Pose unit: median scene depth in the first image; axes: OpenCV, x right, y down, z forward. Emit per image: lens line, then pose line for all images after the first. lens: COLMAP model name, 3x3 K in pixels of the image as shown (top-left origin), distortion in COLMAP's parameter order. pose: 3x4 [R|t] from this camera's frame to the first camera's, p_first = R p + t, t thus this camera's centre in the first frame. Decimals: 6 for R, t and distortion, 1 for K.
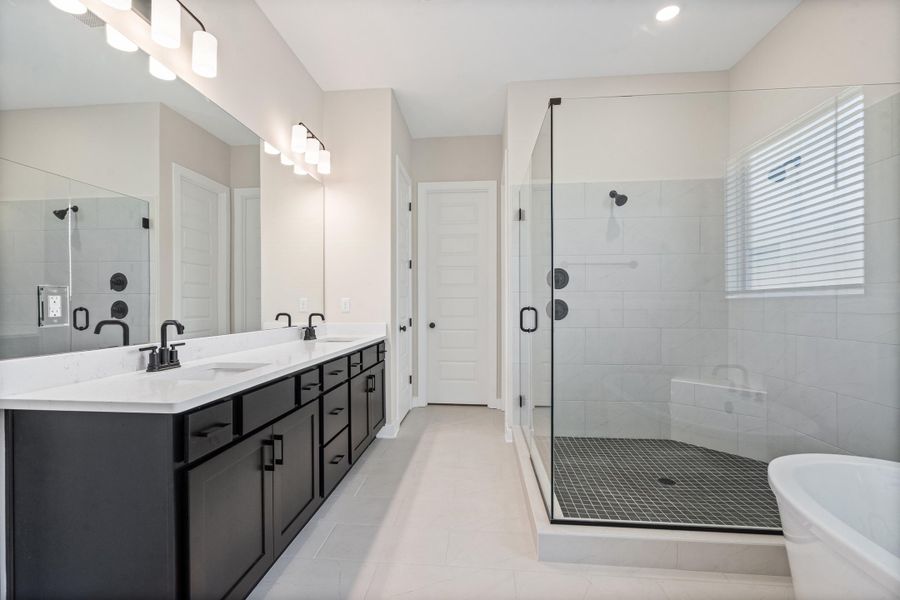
lens RADIAL K [[411.6, 0, 451.1], [0, 411.6, 305.3], [0, 0, 1]] dist [0.000579, 0.000970]
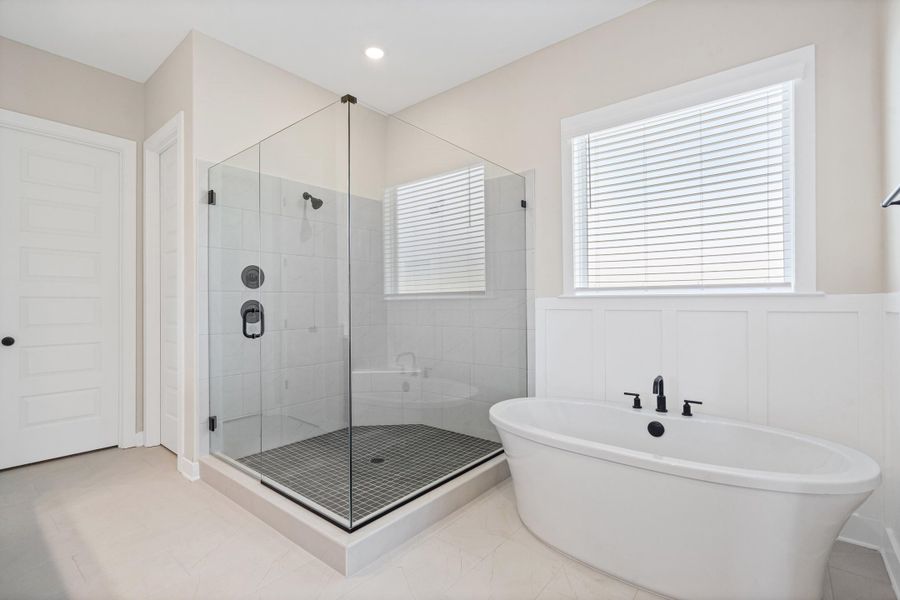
lens RADIAL K [[411.6, 0, 444.8], [0, 411.6, 300.0], [0, 0, 1]] dist [0.000579, 0.000970]
pose [[0.583464, 0.003053, 0.812133, -0.234383], [0.009998, 0.999890, -0.010942, -0.000969], [-0.812077, 0.014504, 0.583370, 0.145197]]
